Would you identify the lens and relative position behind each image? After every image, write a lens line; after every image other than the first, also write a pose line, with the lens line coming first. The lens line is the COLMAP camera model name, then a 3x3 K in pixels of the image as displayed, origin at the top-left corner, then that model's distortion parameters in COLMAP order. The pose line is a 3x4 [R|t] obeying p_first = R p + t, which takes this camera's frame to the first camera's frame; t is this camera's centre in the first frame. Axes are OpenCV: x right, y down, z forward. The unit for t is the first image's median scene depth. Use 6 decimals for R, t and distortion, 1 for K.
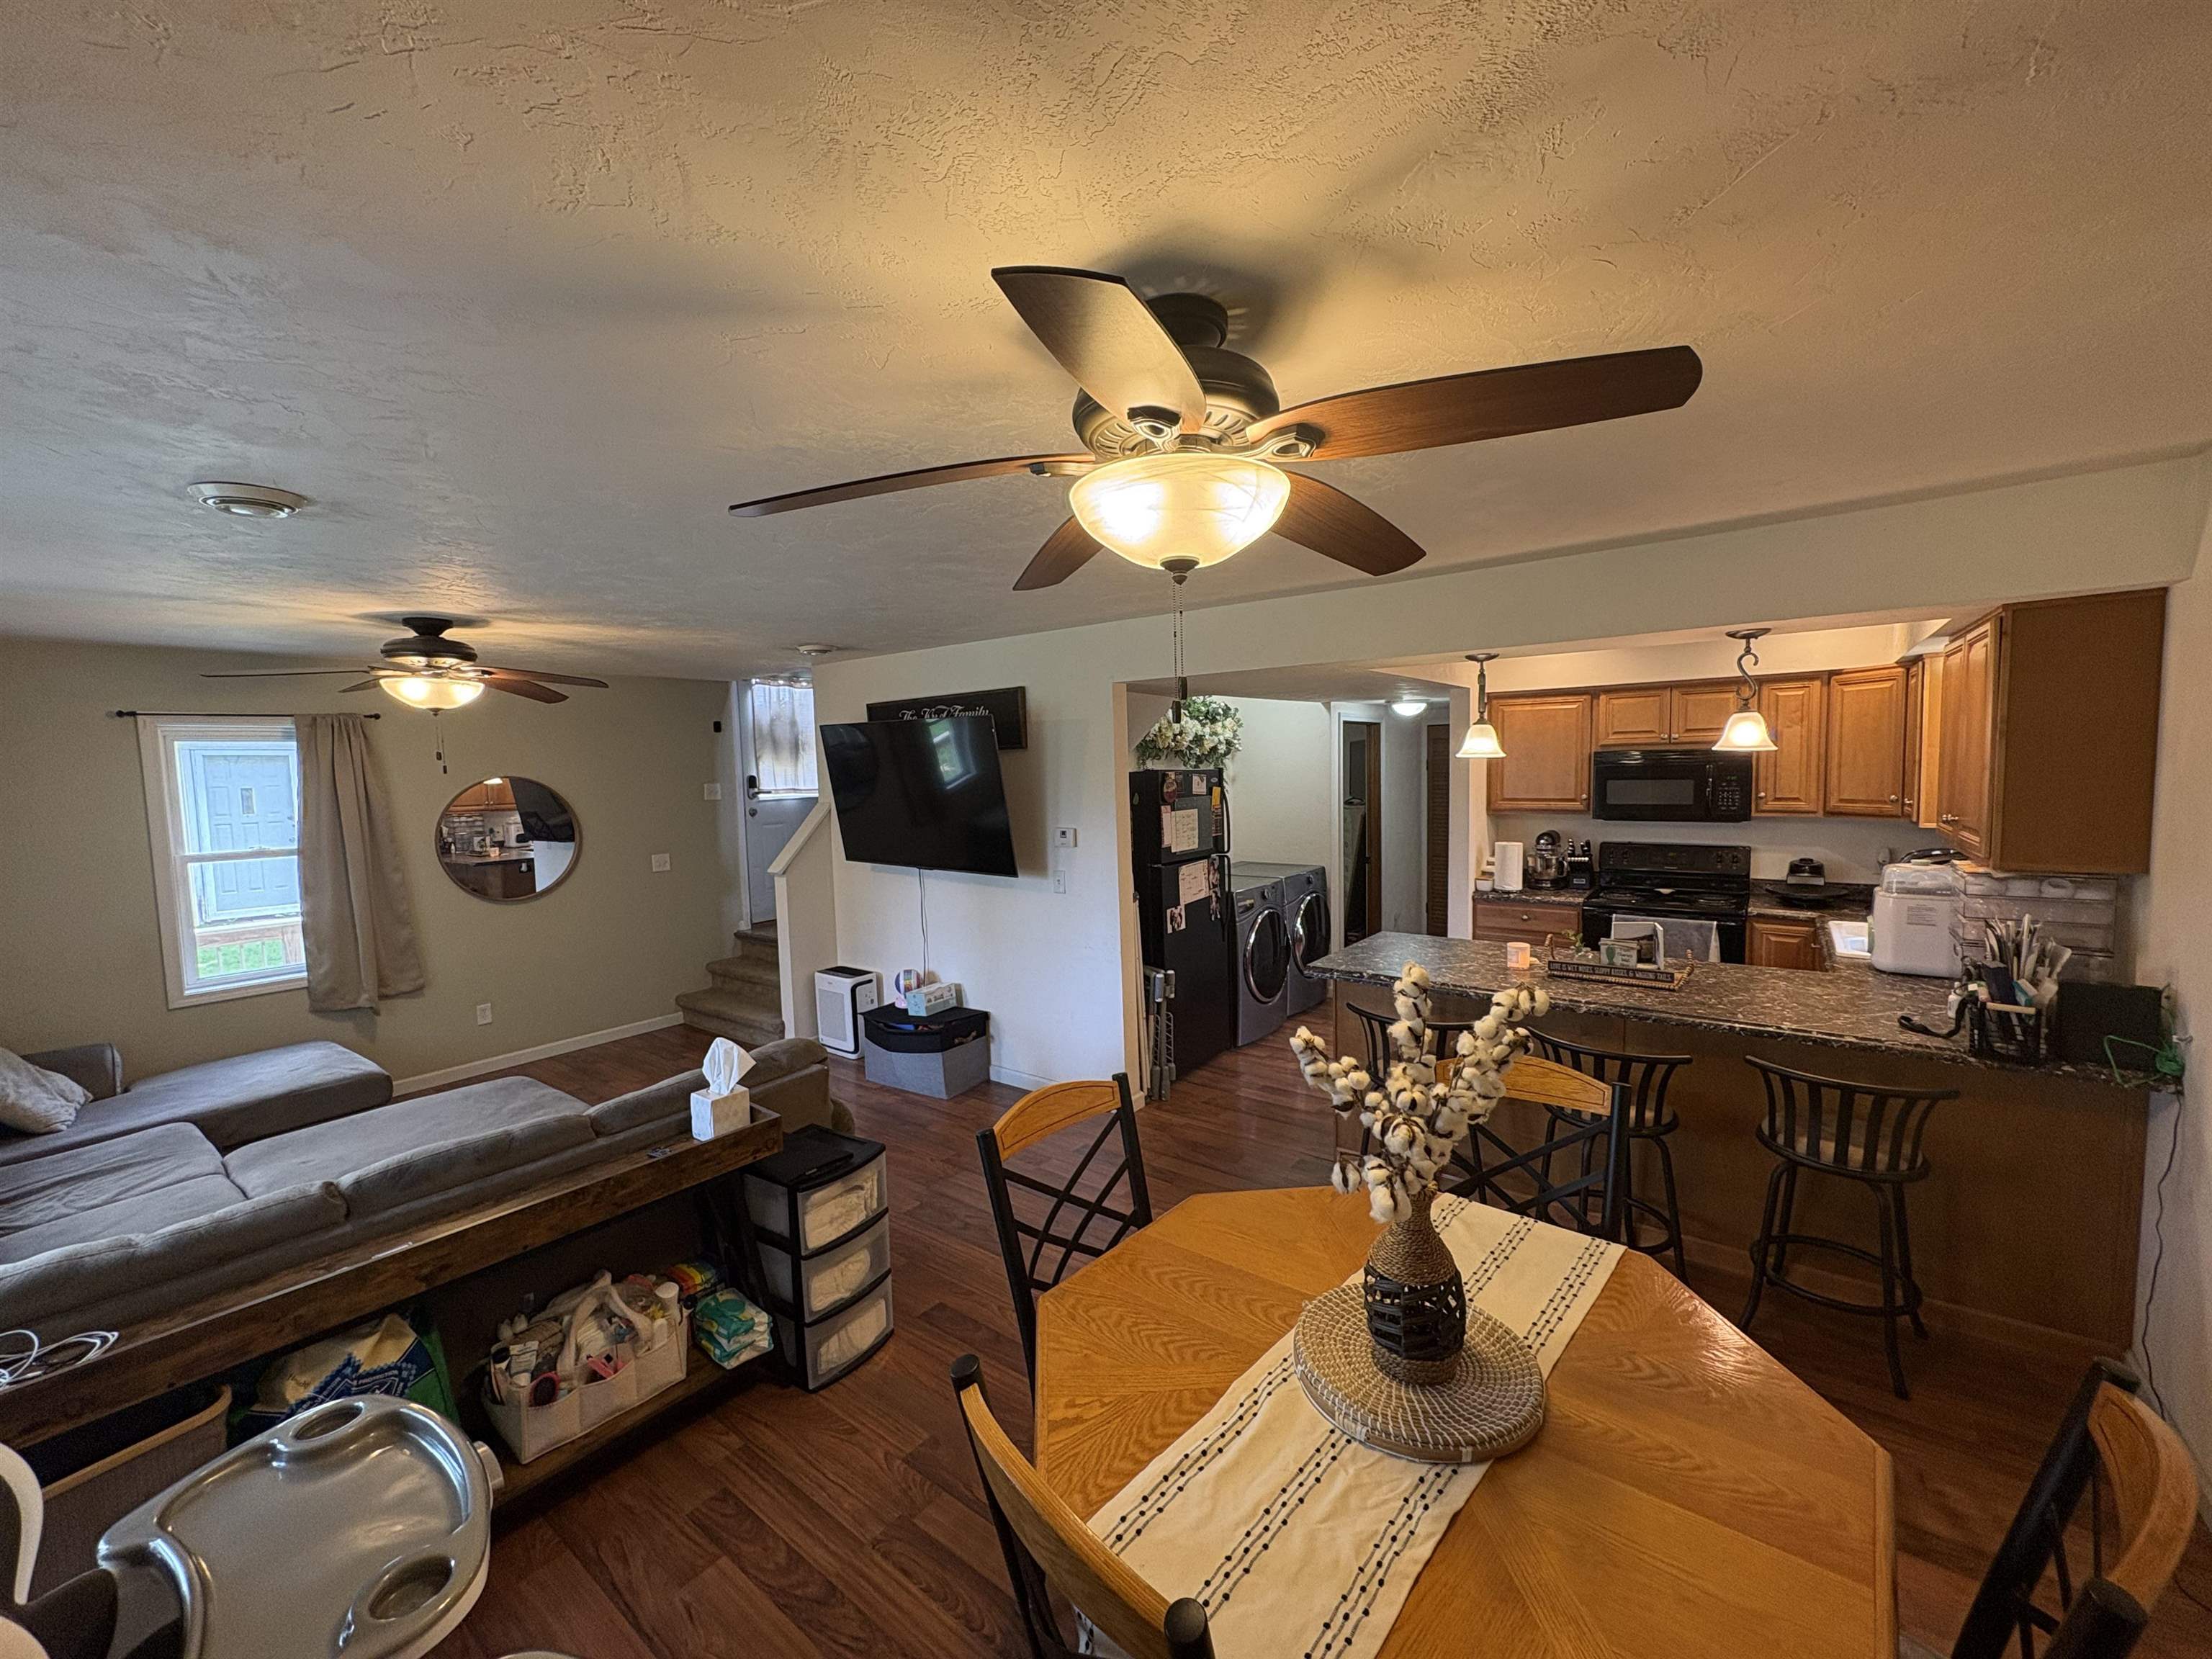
lens RADIAL K [[876.5, 0, 1115.0], [0, 876.5, 832.7], [0, 0, 1]] dist [0.002583, -0.000743]
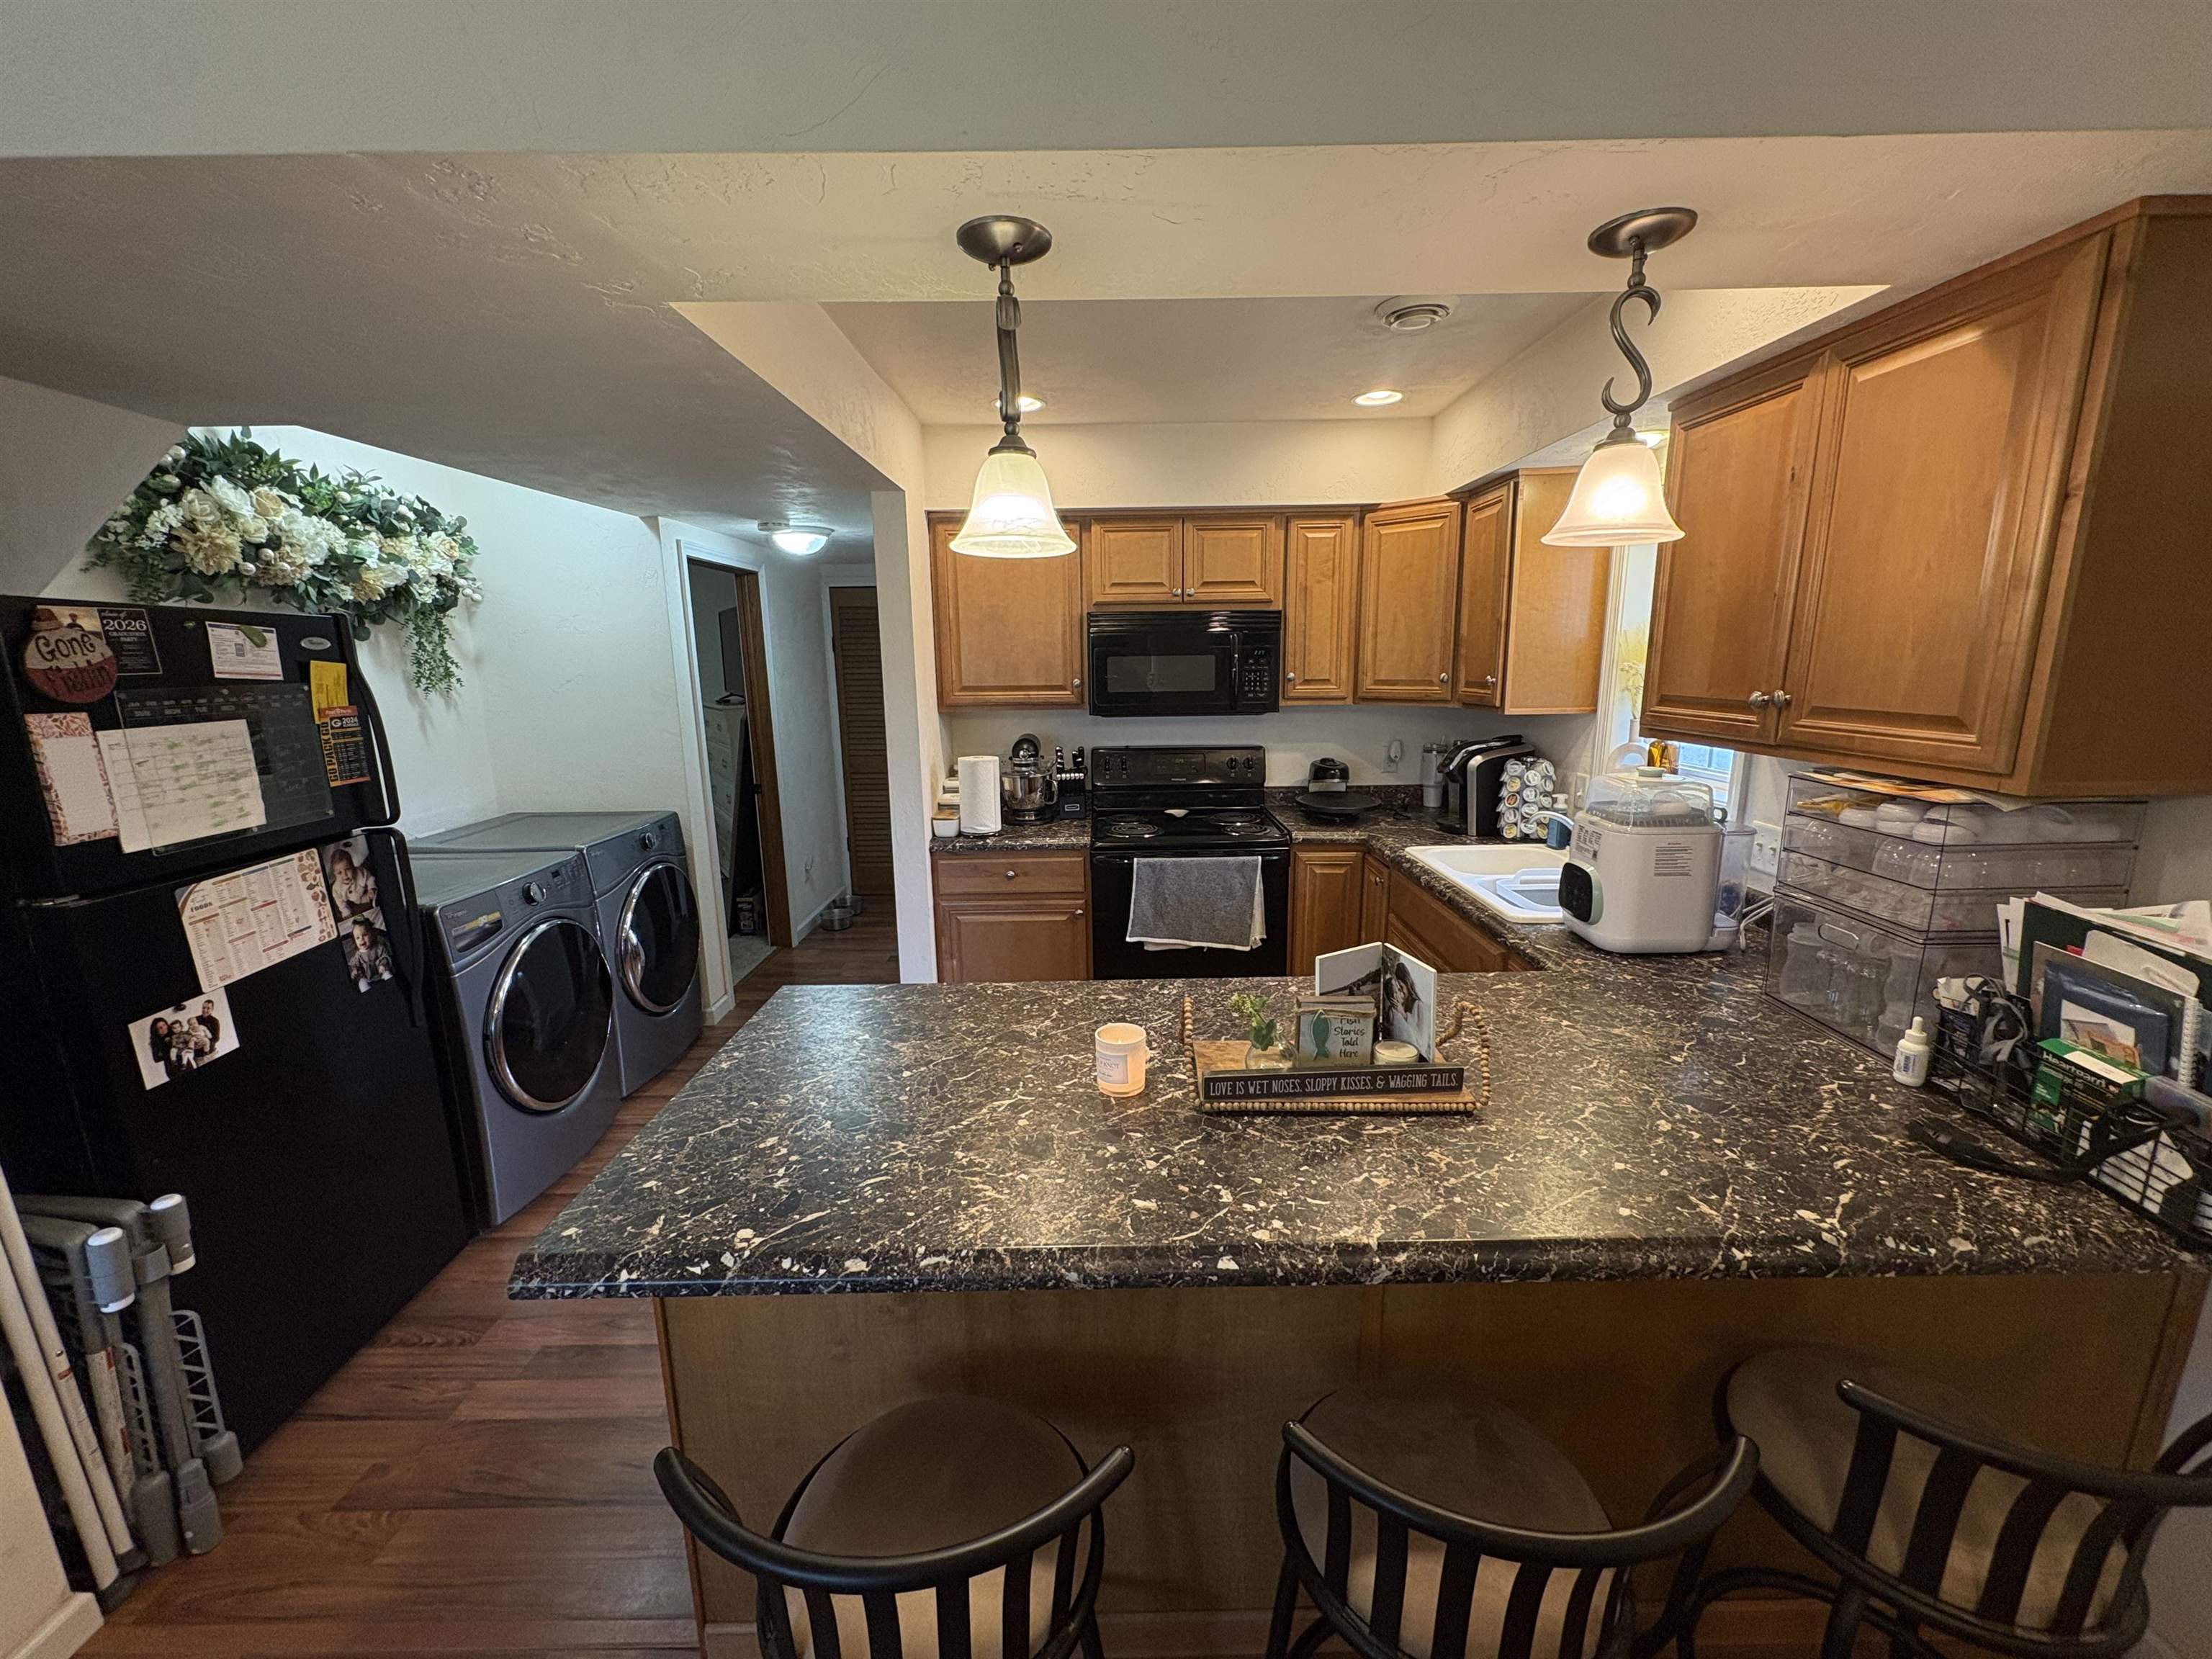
lens RADIAL K [[876.5, 0, 1109.7], [0, 876.5, 831.9], [0, 0, 1]] dist [0.002583, -0.000743]
pose [[0.795062, -0.108654, 0.596717, 0.149317], [0.041529, 0.991267, 0.125164, -0.010857], [-0.605105, -0.074732, 0.792630, 0.459842]]
